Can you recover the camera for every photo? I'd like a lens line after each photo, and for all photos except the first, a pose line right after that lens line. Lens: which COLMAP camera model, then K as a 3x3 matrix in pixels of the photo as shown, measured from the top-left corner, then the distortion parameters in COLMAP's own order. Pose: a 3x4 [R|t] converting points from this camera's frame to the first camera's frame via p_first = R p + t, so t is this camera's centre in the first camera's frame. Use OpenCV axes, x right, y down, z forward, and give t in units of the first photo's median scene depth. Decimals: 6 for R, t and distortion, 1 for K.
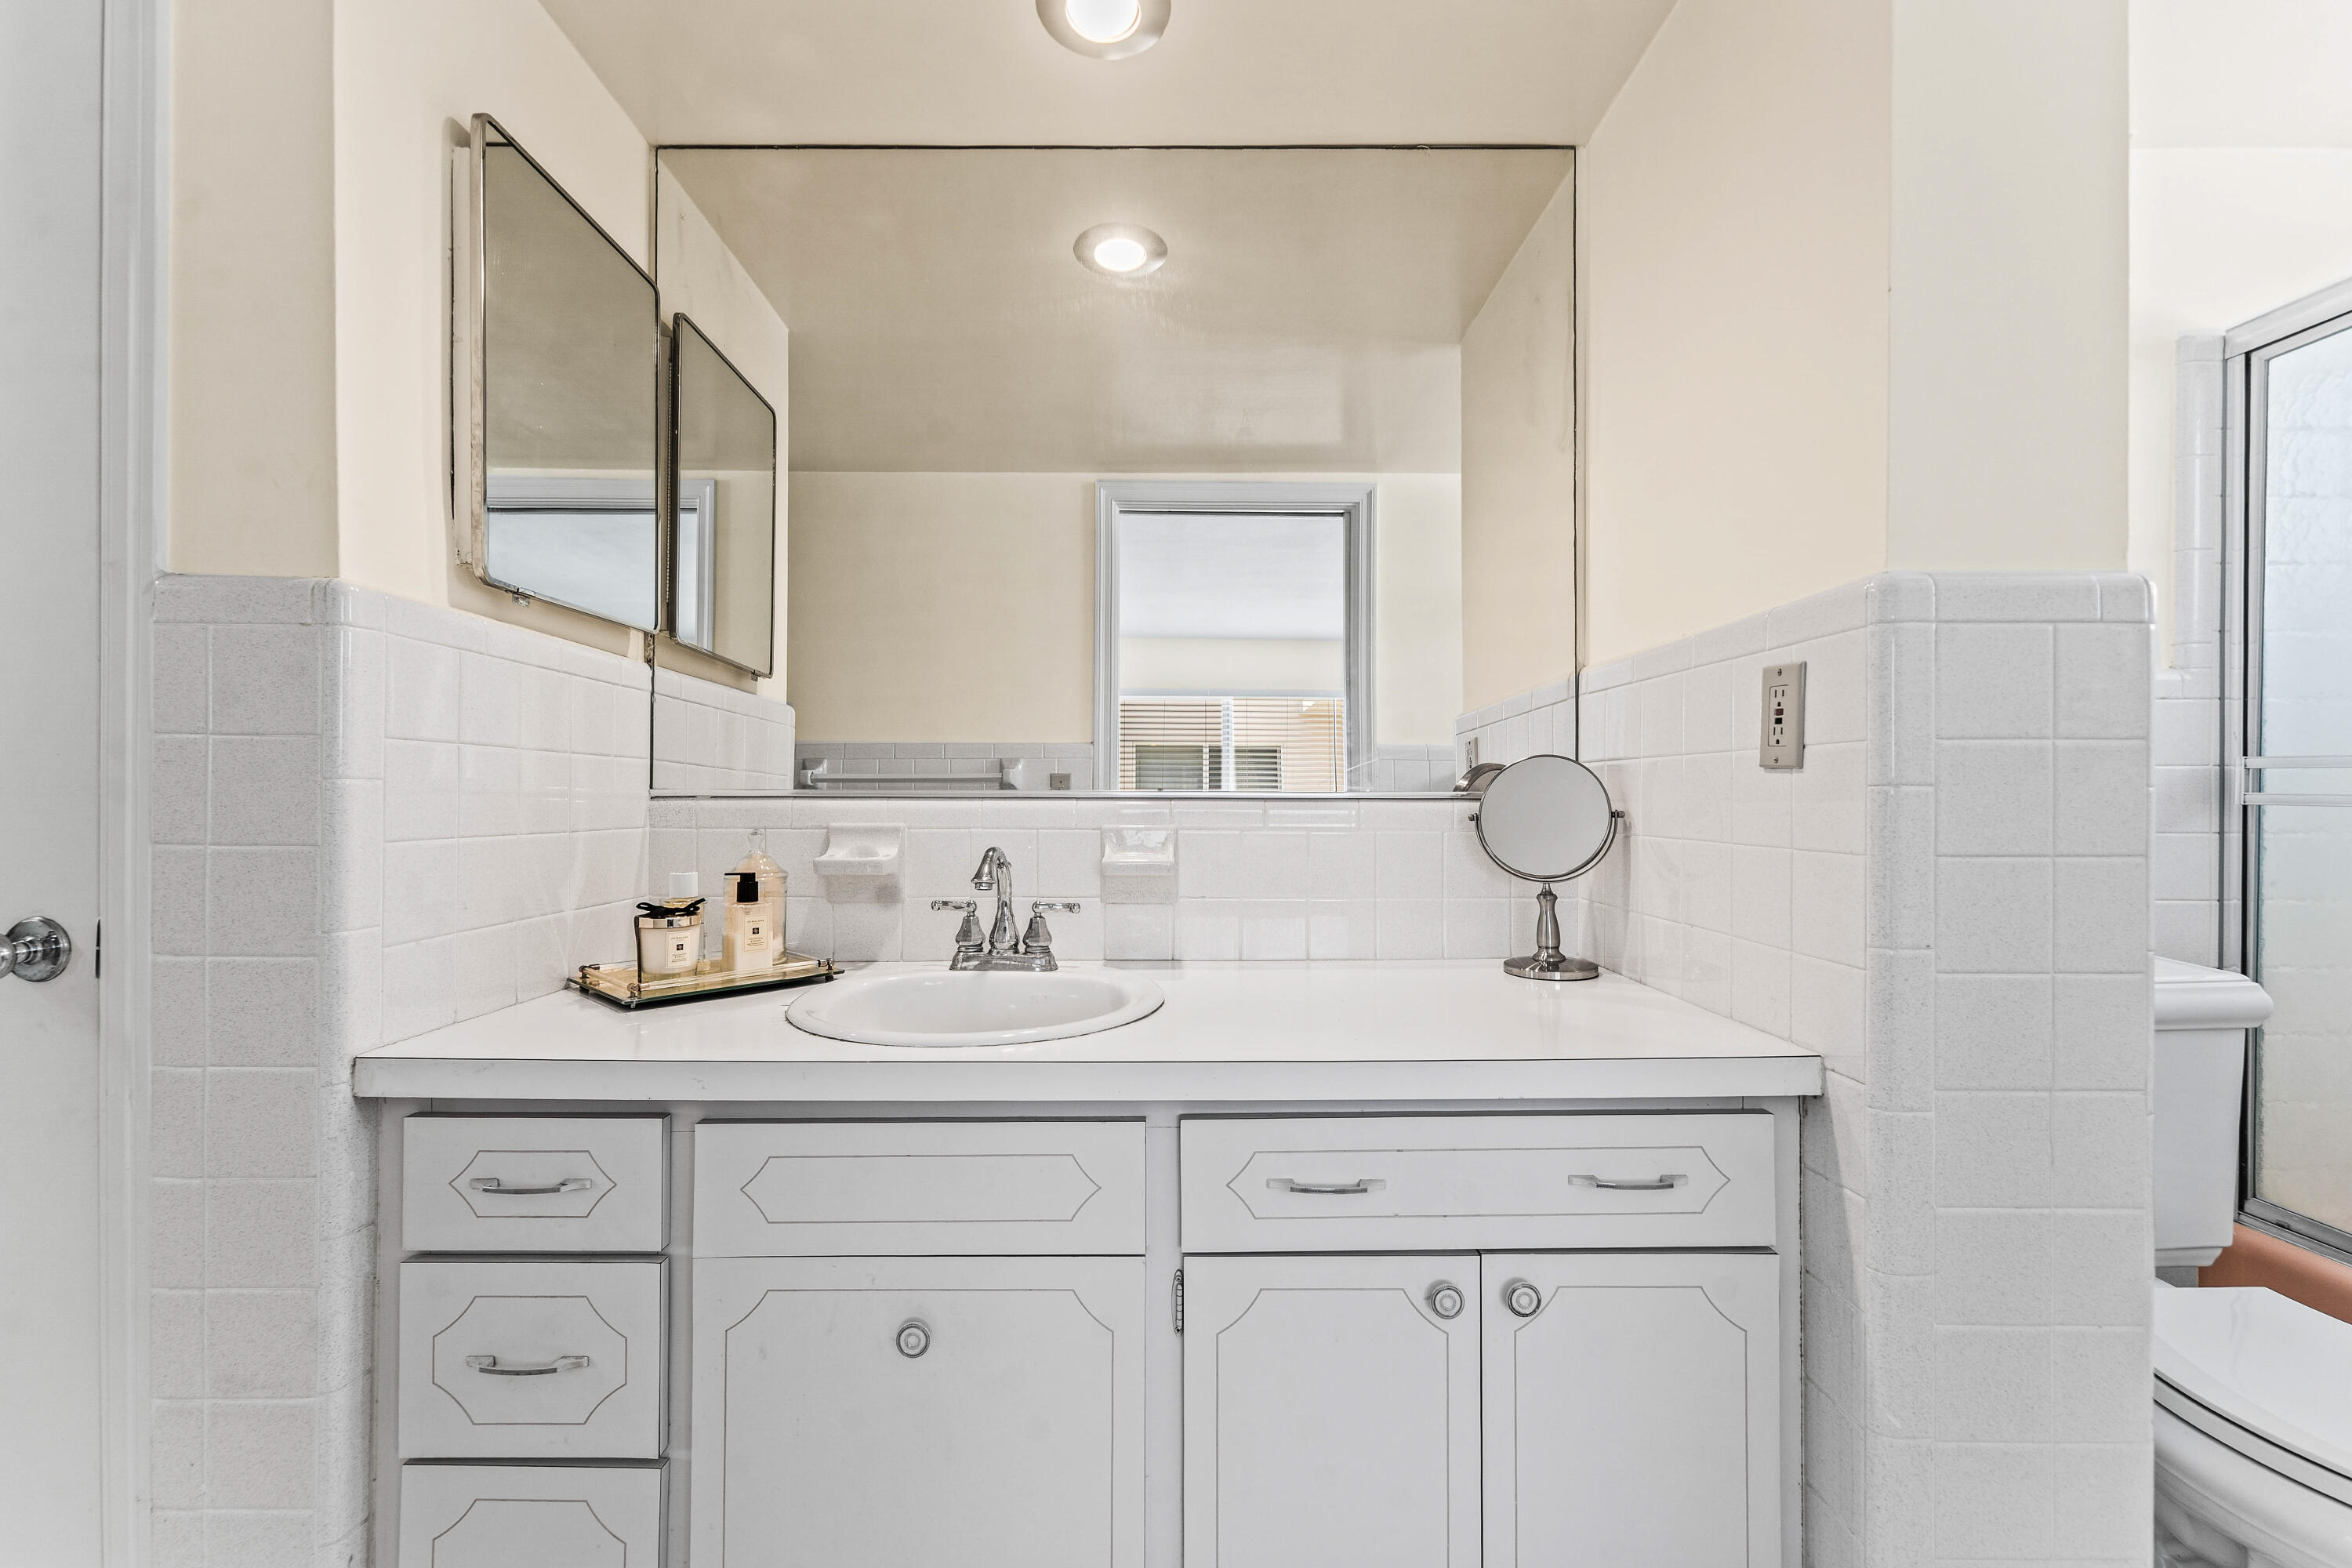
lens RADIAL K [[947.3, 0, 1147.4], [0, 947.3, 807.9], [0, 0, 1]] dist [-0.000064, -0.000052]
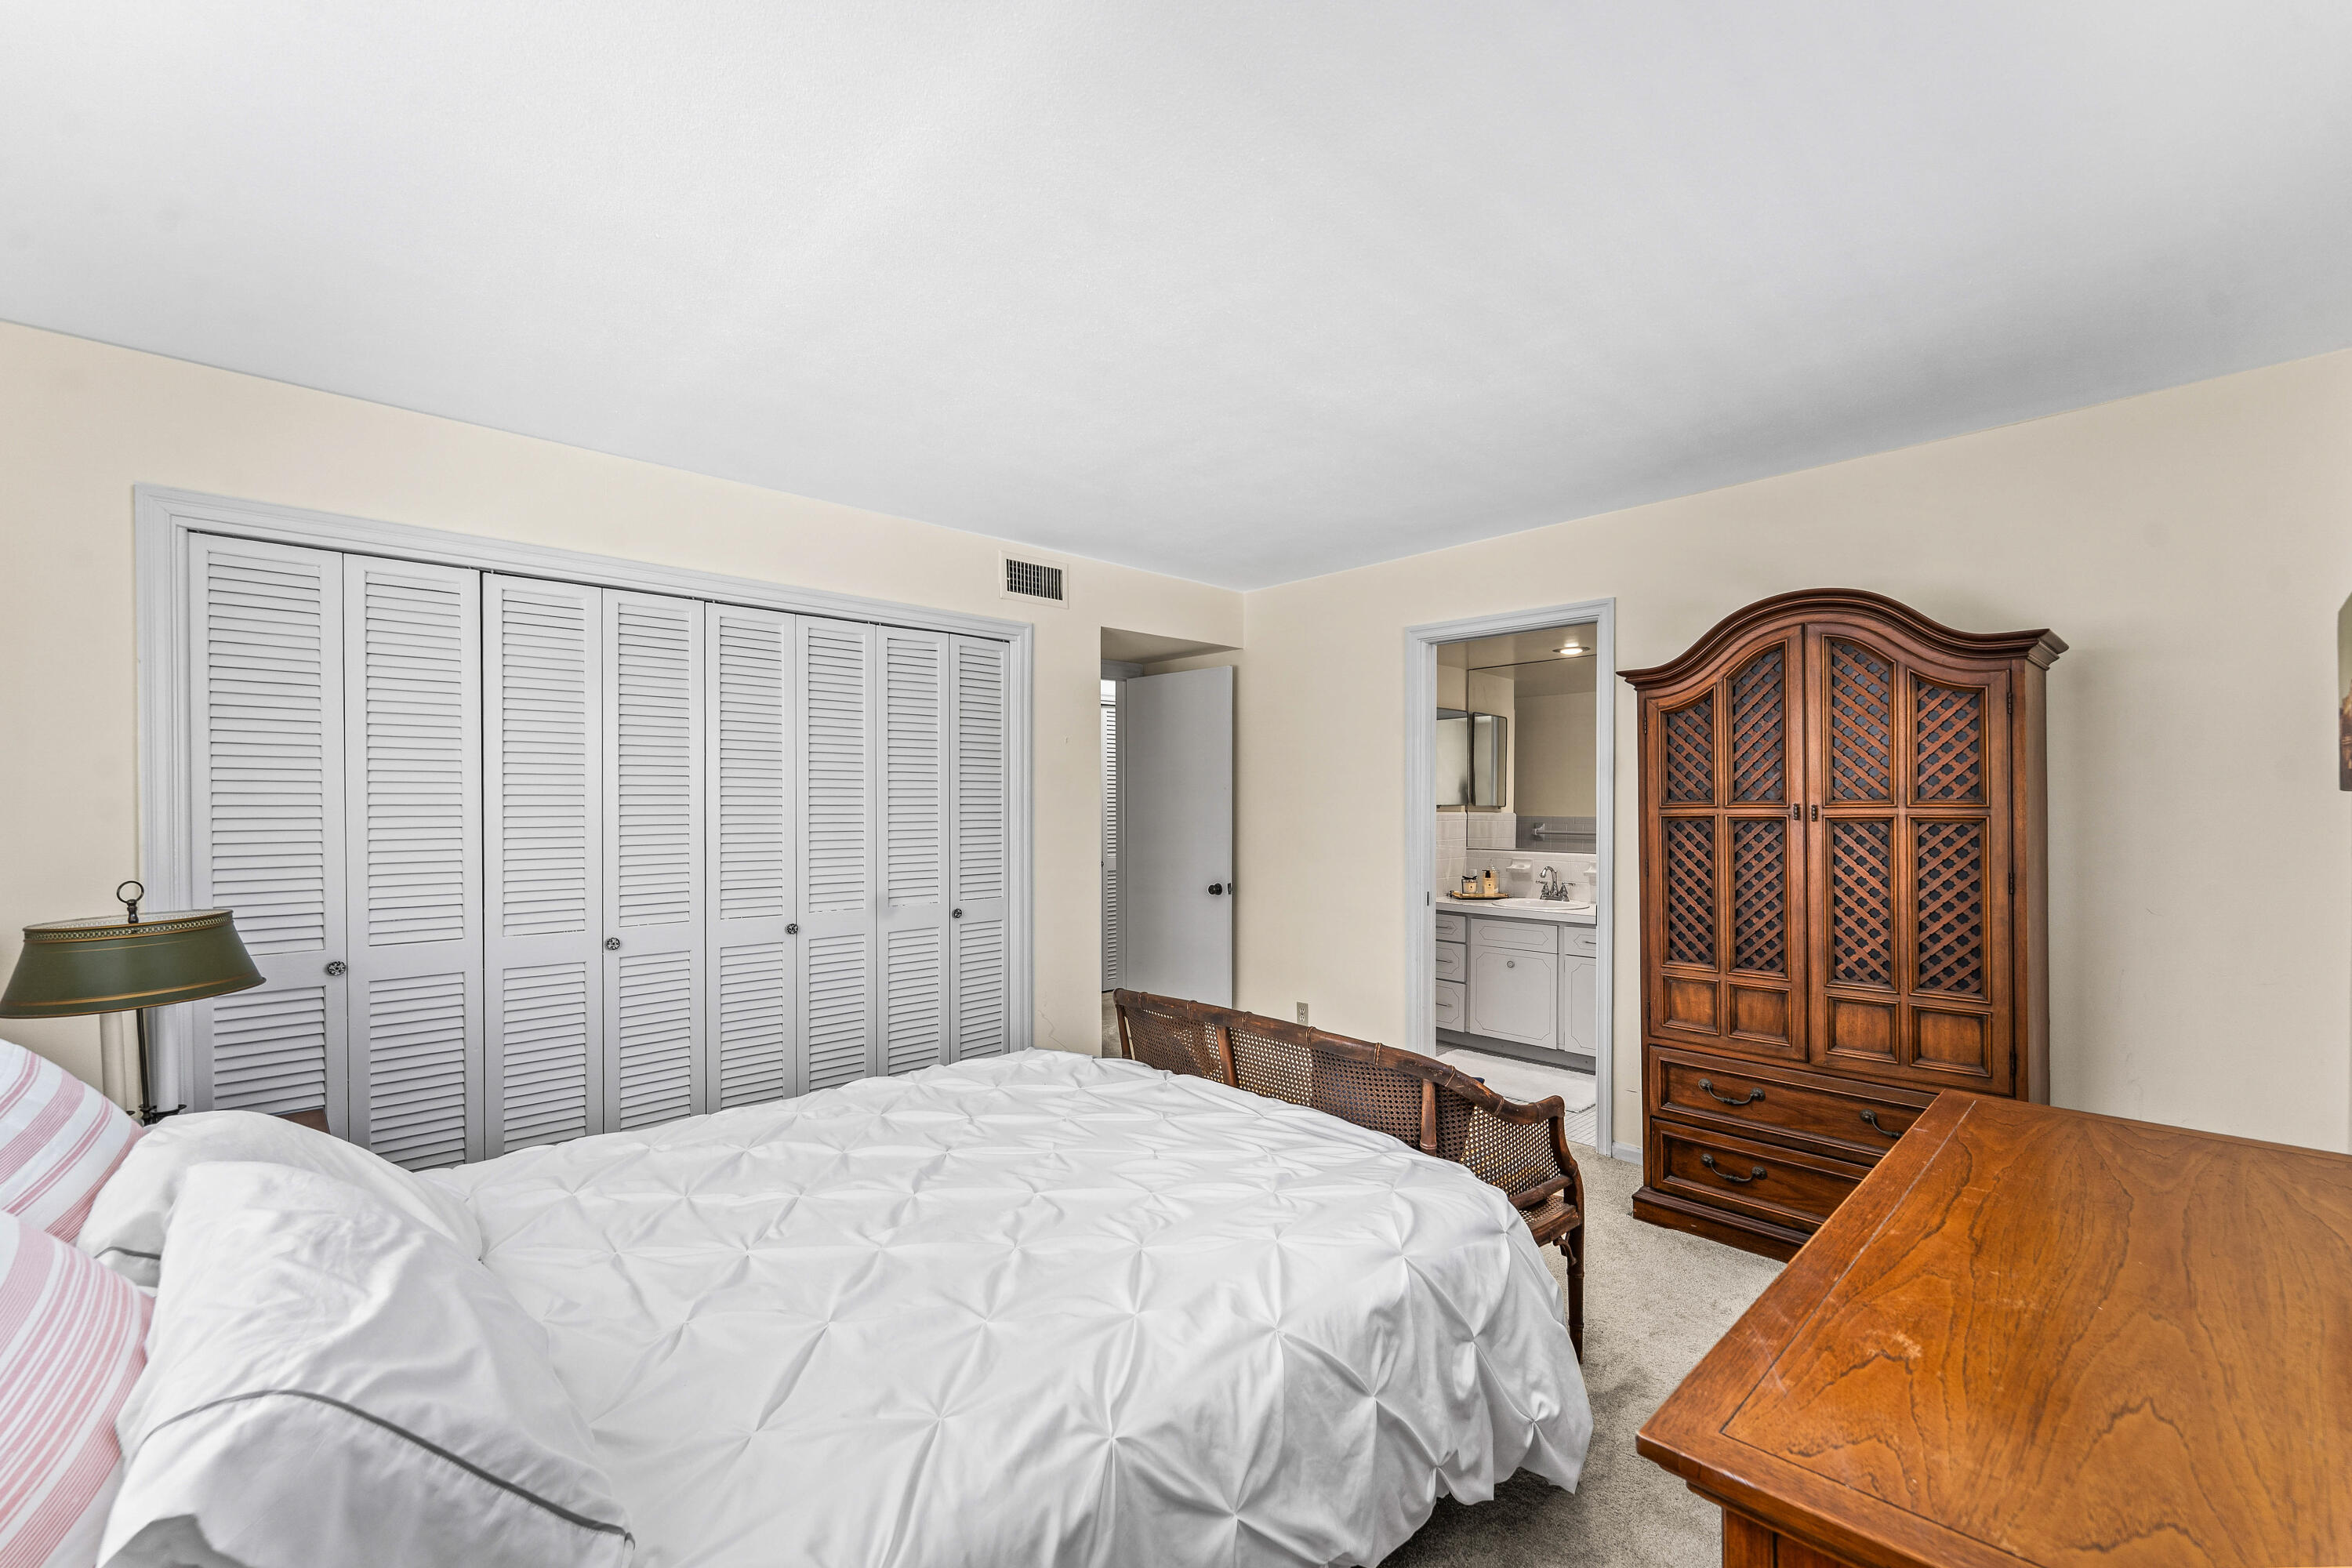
lens RADIAL K [[956.9, 0, 1175.4], [0, 956.9, 806.5], [0, 0, 1]] dist [-0.000307, -0.000073]
pose [[0.692943, 0.000762, -0.720992, 1.525828], [-0.006242, 0.999968, -0.004941, -0.165841], [0.720965, 0.007924, 0.692926, -2.662748]]
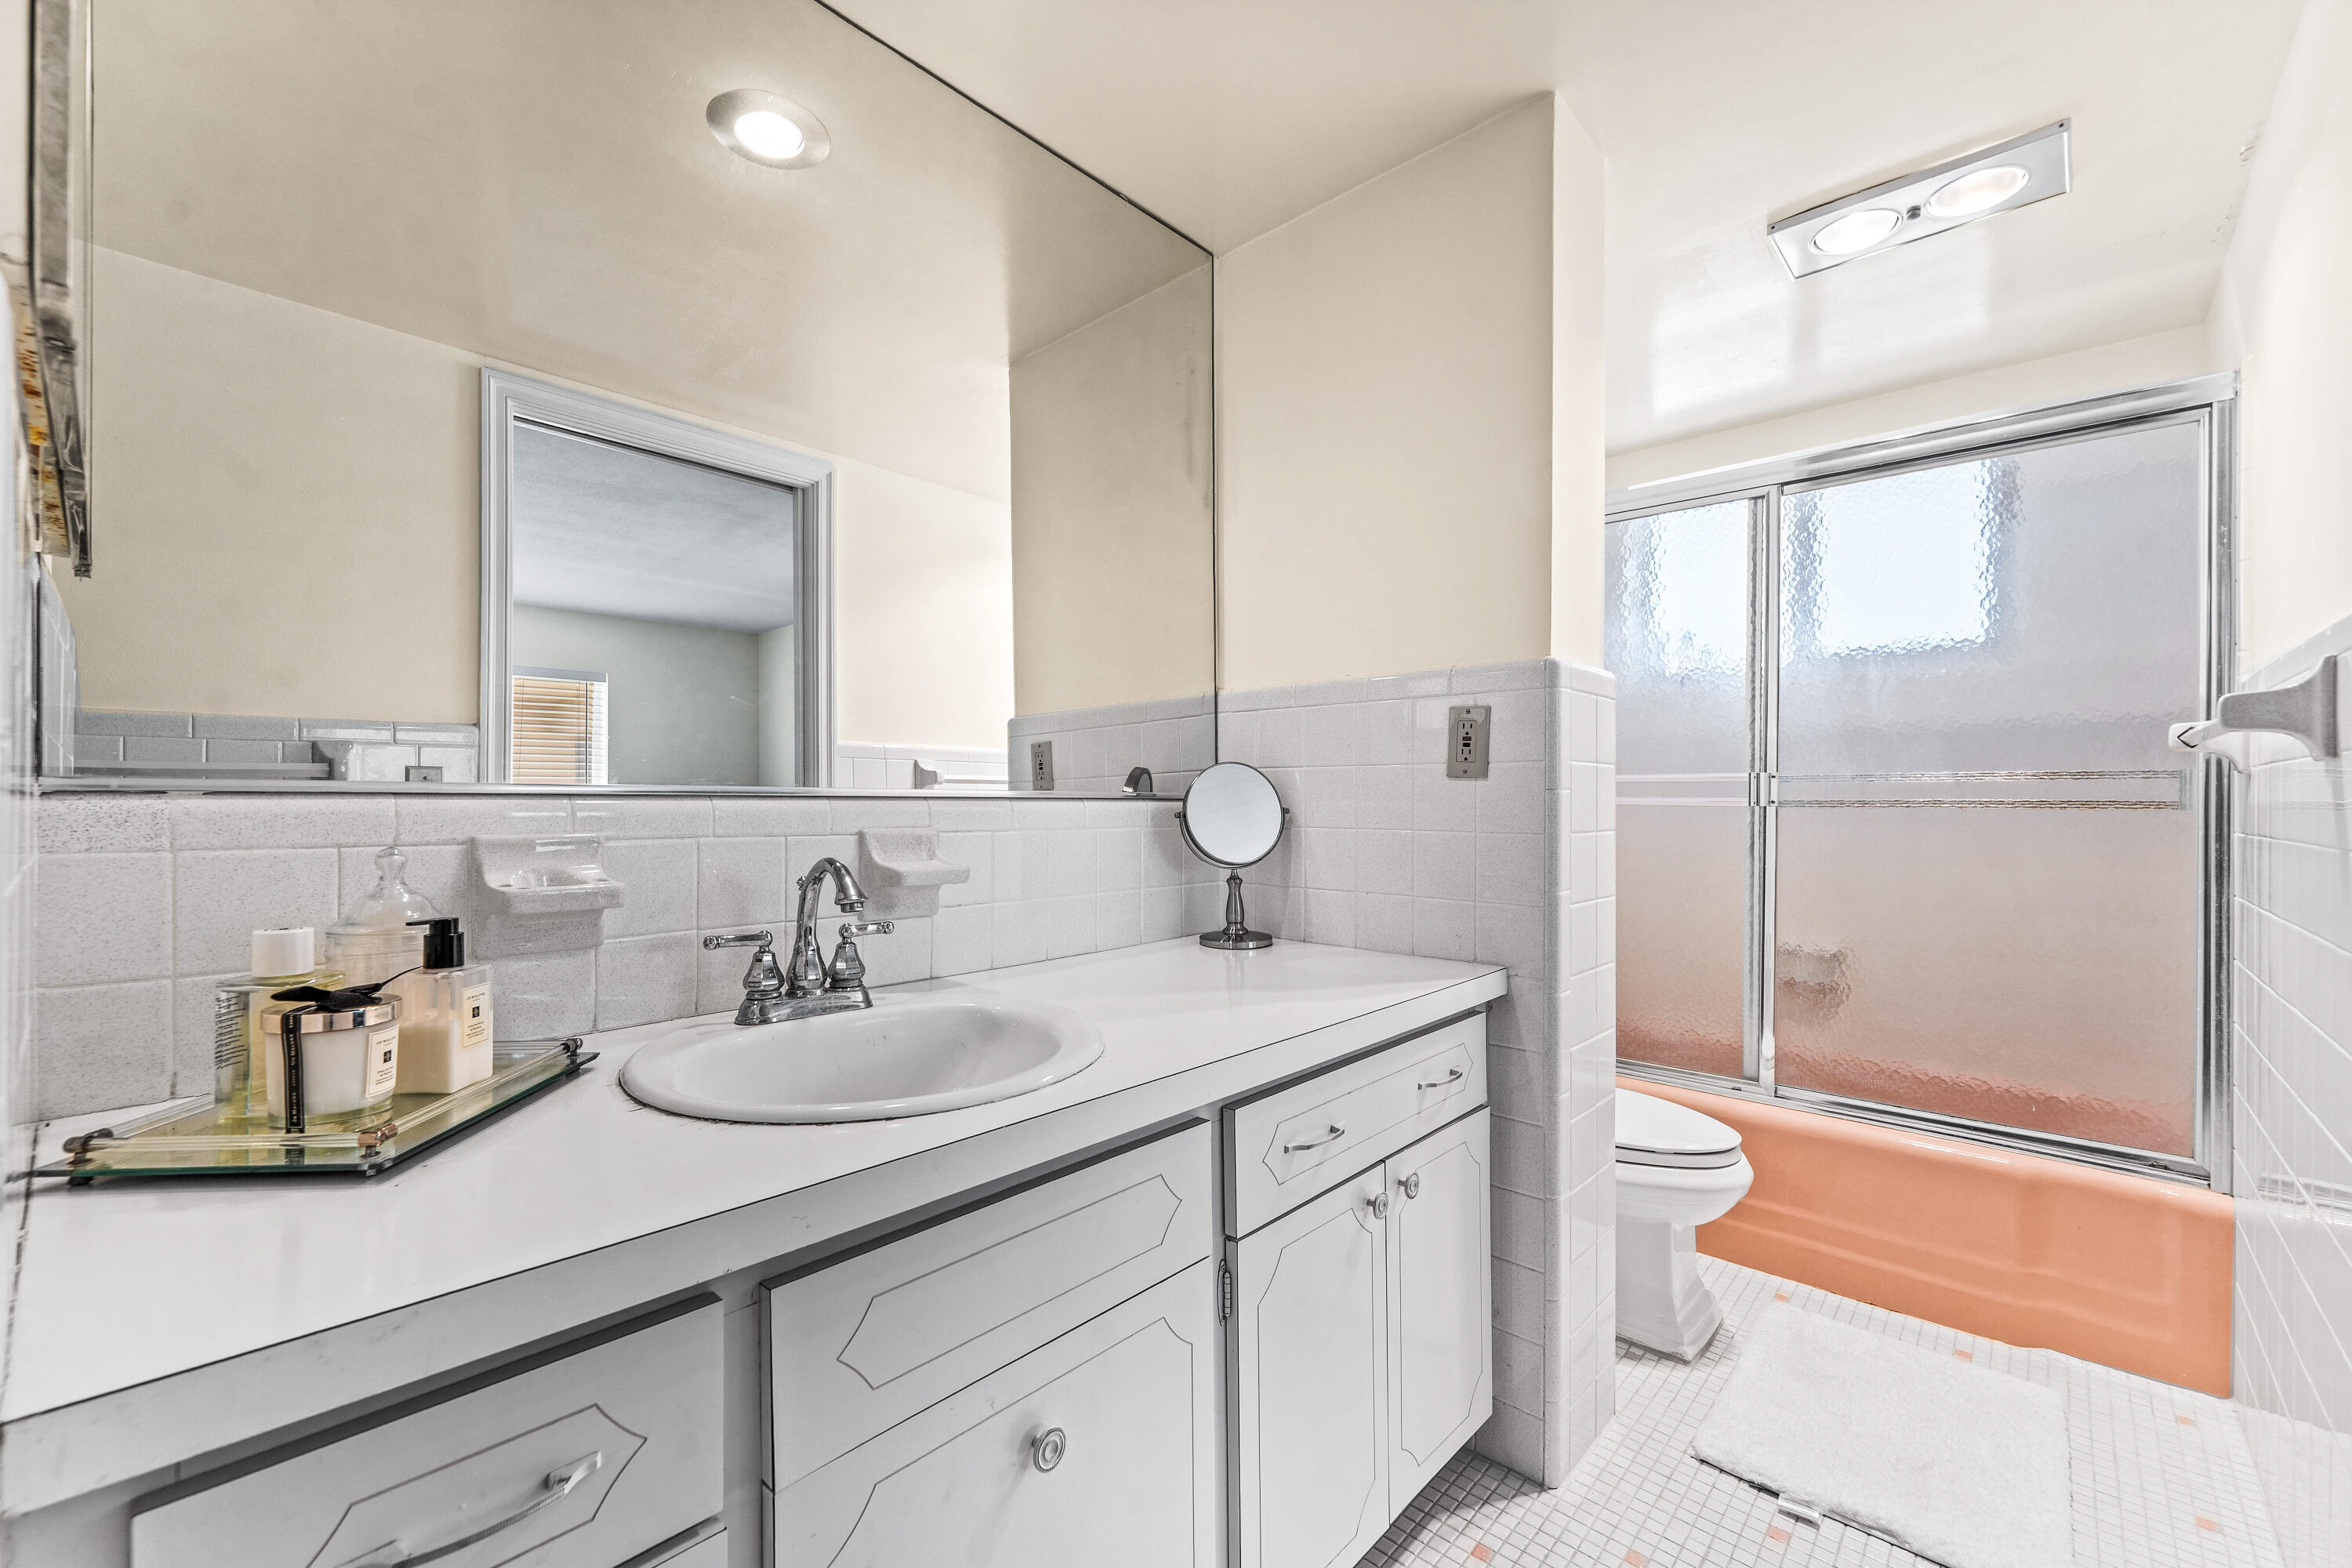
lens RADIAL K [[957.9, 0, 1176.7], [0, 957.9, 810.6], [0, 0, 1]] dist [0.002736, -0.000364]
pose [[0.682128, -0.007344, 0.731196, -0.534495], [0.007899, 0.999965, 0.002675, 0.001587], [-0.731190, 0.003951, 0.682163, 0.236148]]
